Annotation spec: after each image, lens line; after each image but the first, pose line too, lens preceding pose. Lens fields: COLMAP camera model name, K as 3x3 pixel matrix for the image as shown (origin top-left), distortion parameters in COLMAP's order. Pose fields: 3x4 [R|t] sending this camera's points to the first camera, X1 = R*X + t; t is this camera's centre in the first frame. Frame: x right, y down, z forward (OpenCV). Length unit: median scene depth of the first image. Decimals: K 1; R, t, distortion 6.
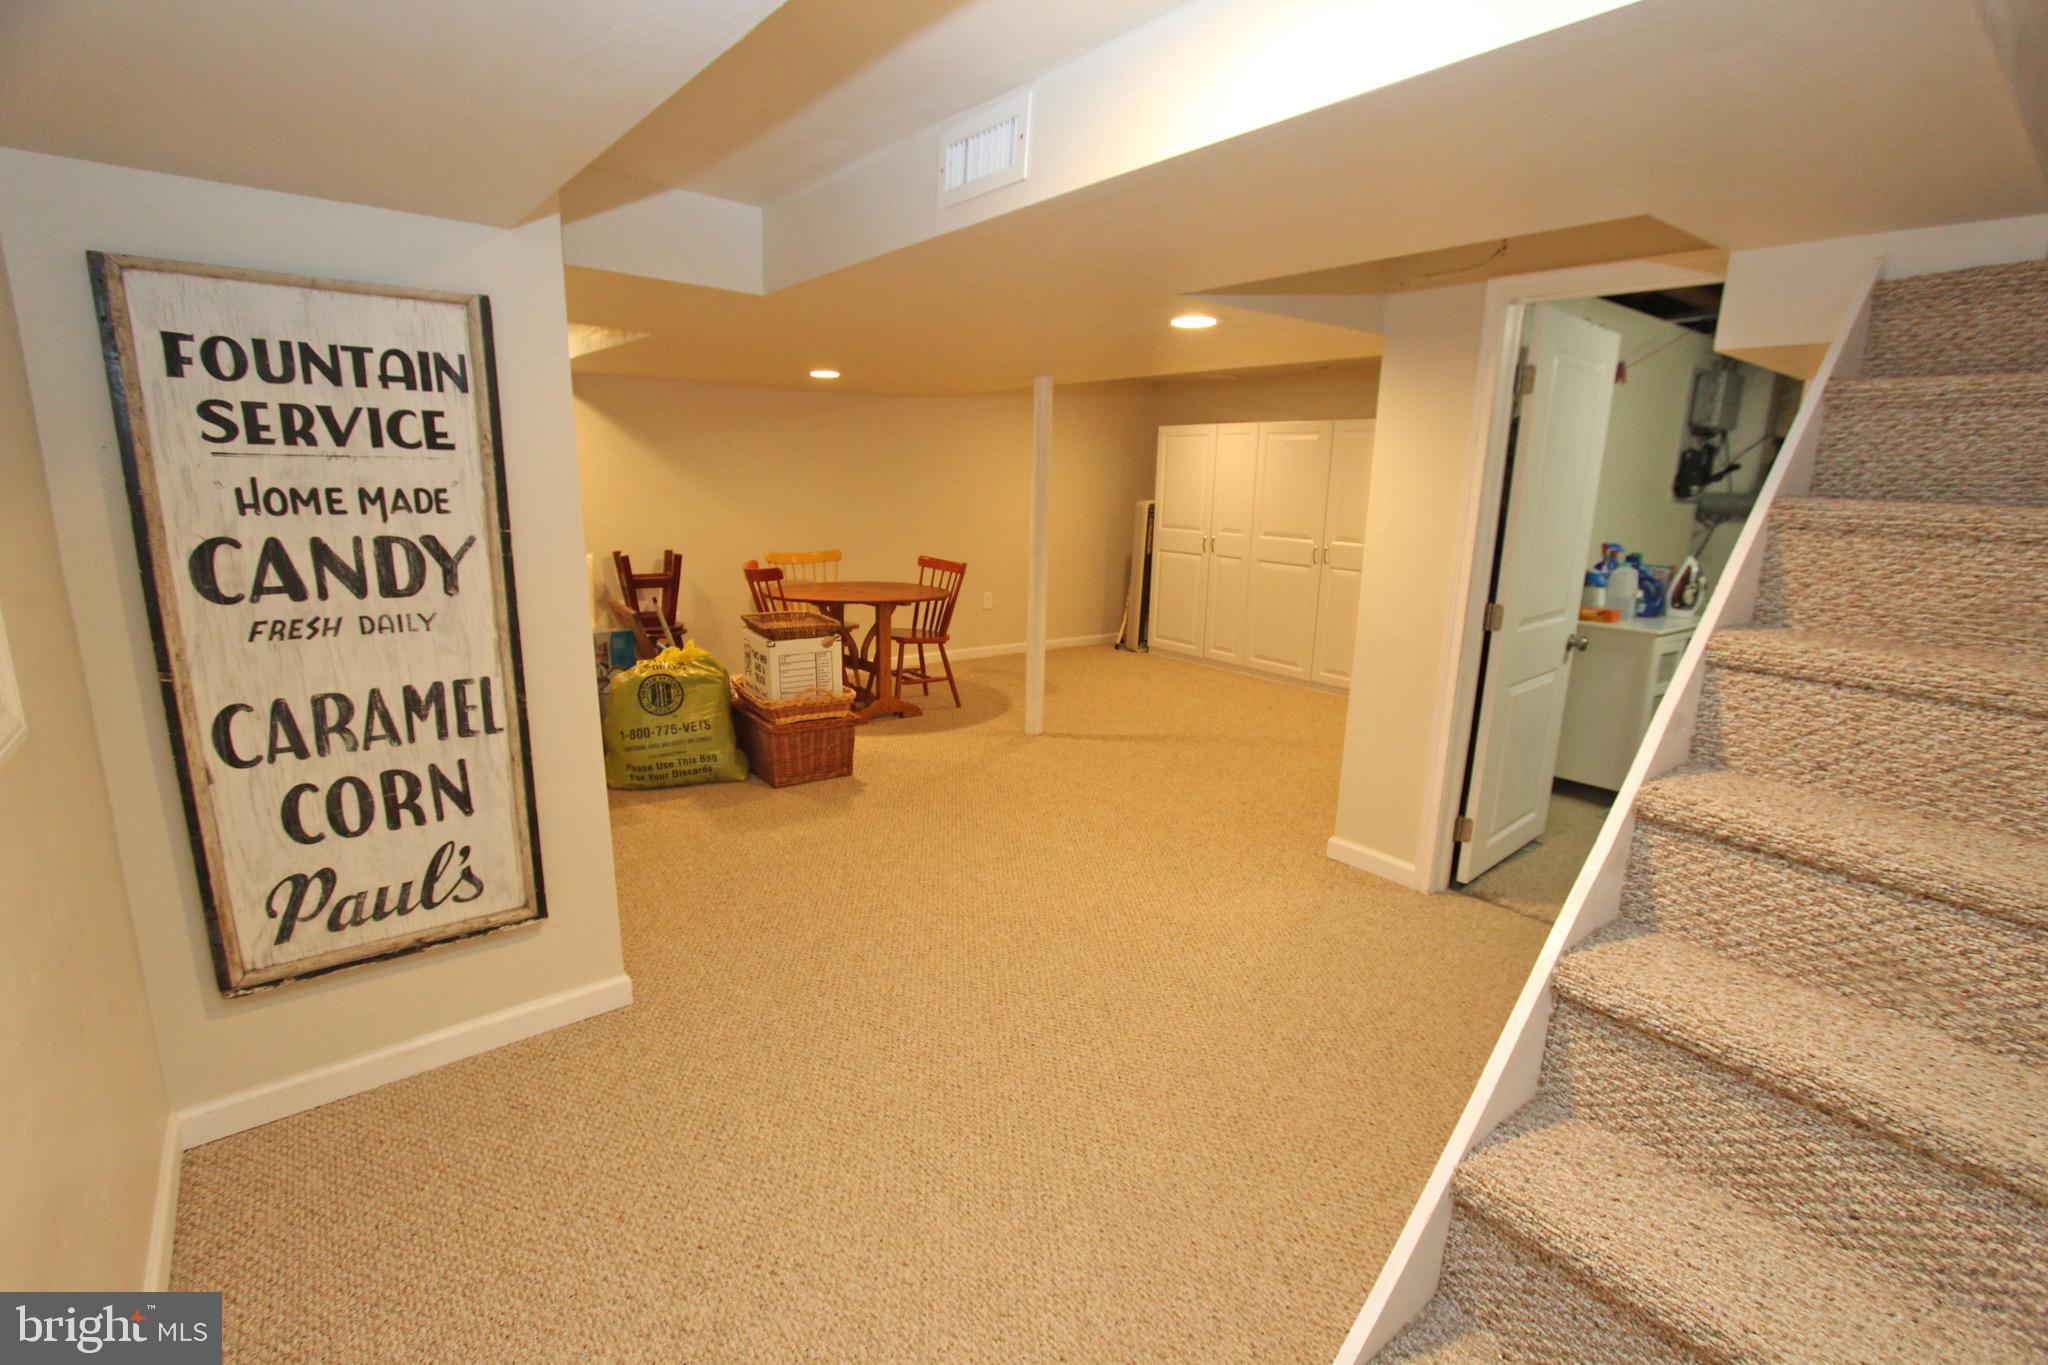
lens RADIAL K [[940.2, 0, 1053.4], [0, 940.2, 690.5], [0, 0, 1]] dist [-0.017714, 0.000124]
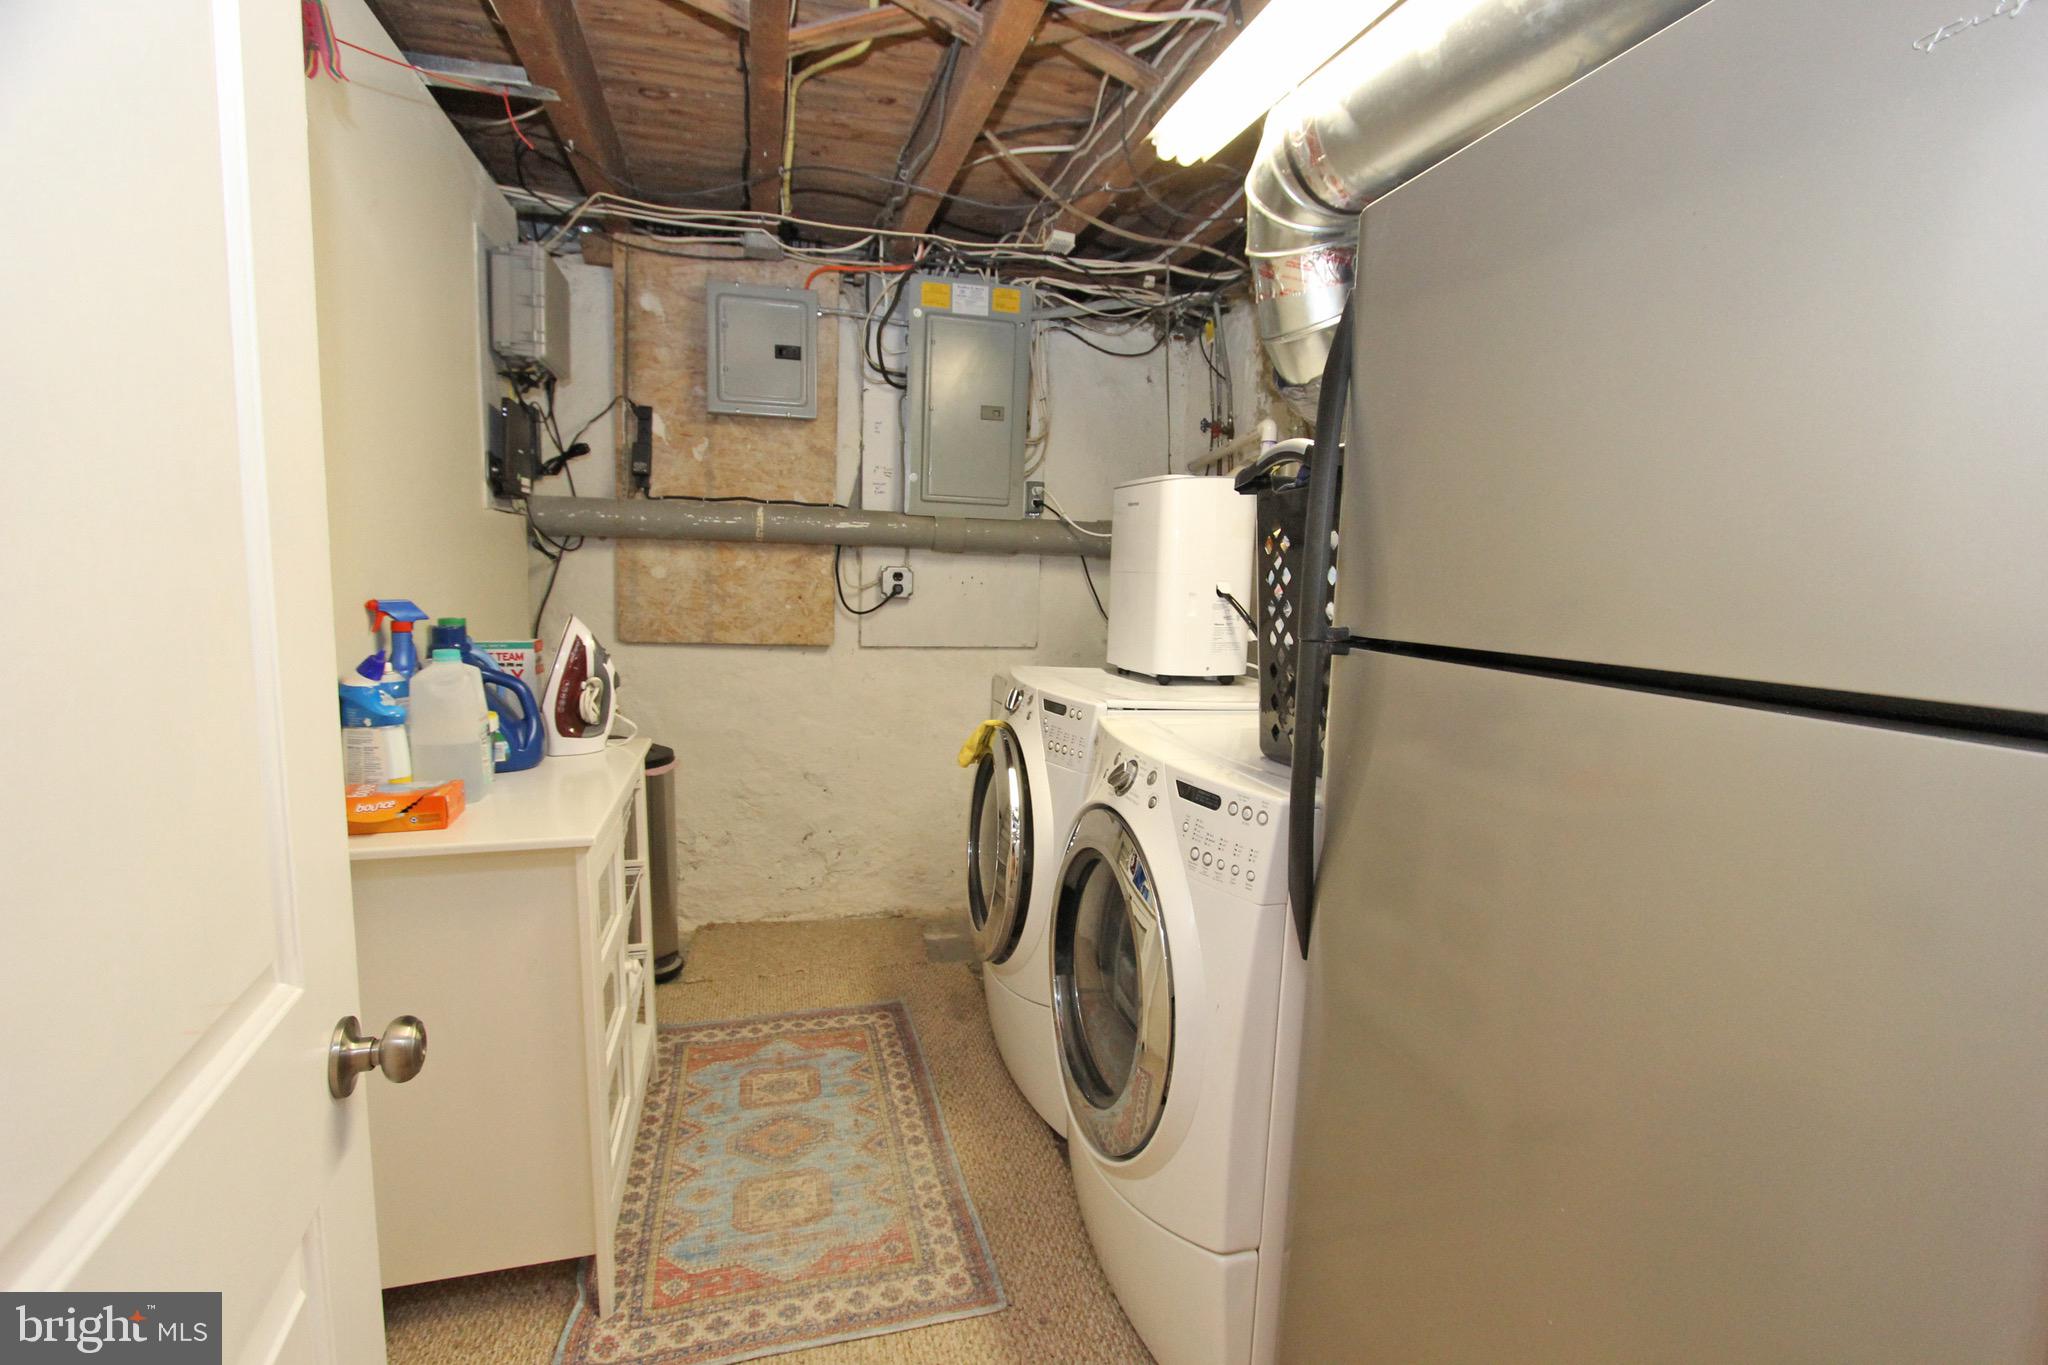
lens RADIAL K [[940.2, 0, 1023.6], [0, 940.2, 677.9], [0, 0, 1]] dist [-0.017714, 0.000124]
pose [[0.396869, -0.130121, 0.908605, 0.354951], [0.184500, 0.981005, 0.059901, -0.103021], [-0.899141, 0.143864, 0.413338, 0.622528]]
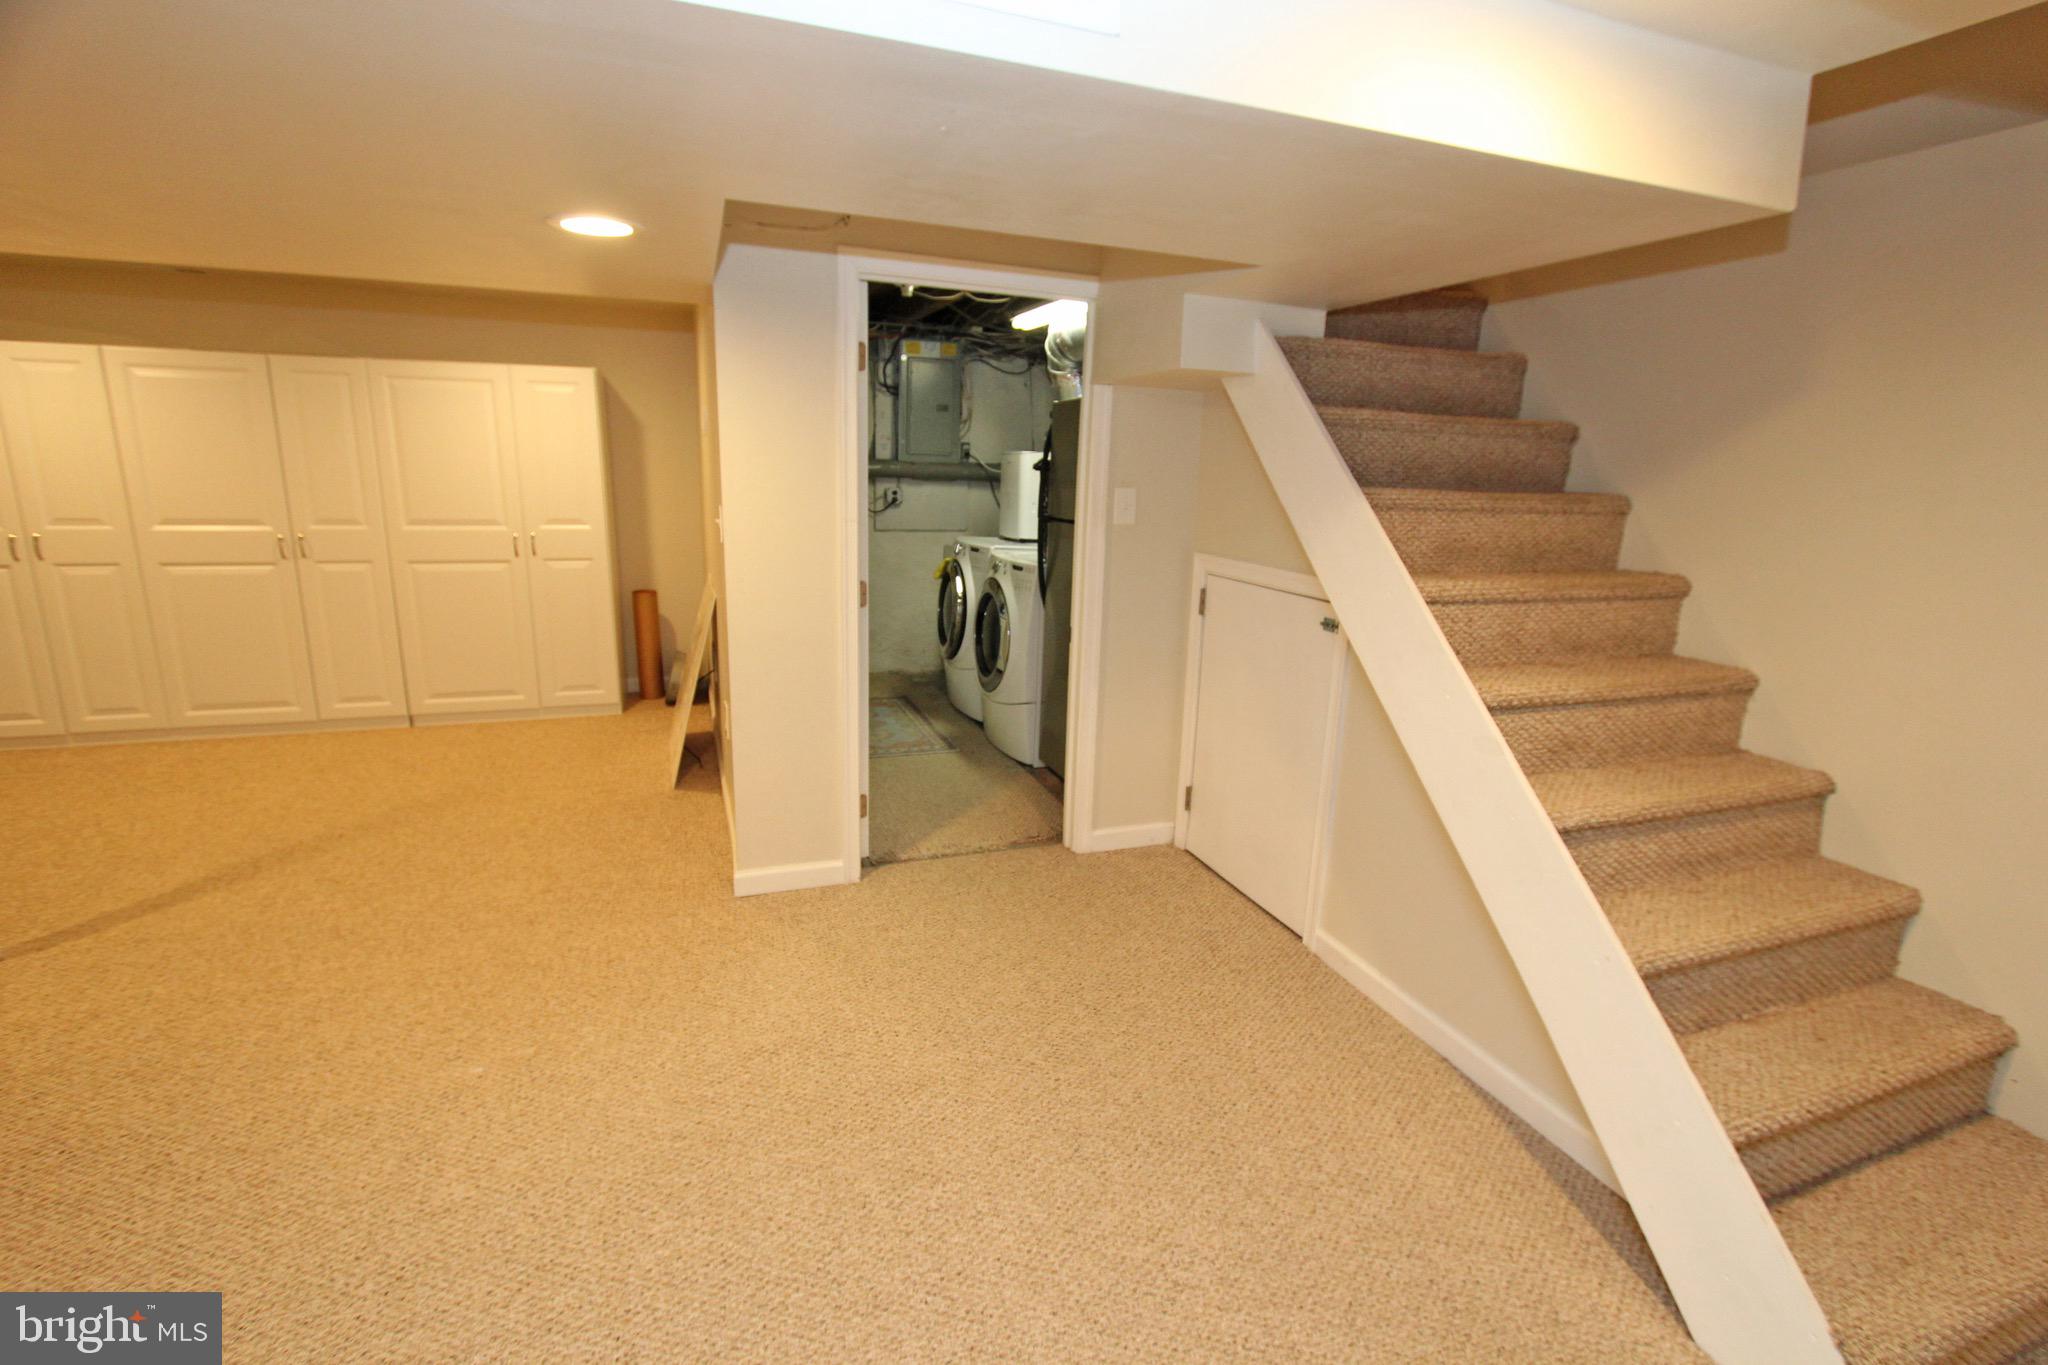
lens RADIAL K [[940.2, 0, 1032.8], [0, 940.2, 681.4], [0, 0, 1]] dist [-0.017714, 0.000124]
pose [[0.319262, -0.232983, 0.918581, -0.299344], [0.186765, 0.965767, 0.180038, -0.096564], [-0.929080, 0.114079, 0.351846, 0.346430]]
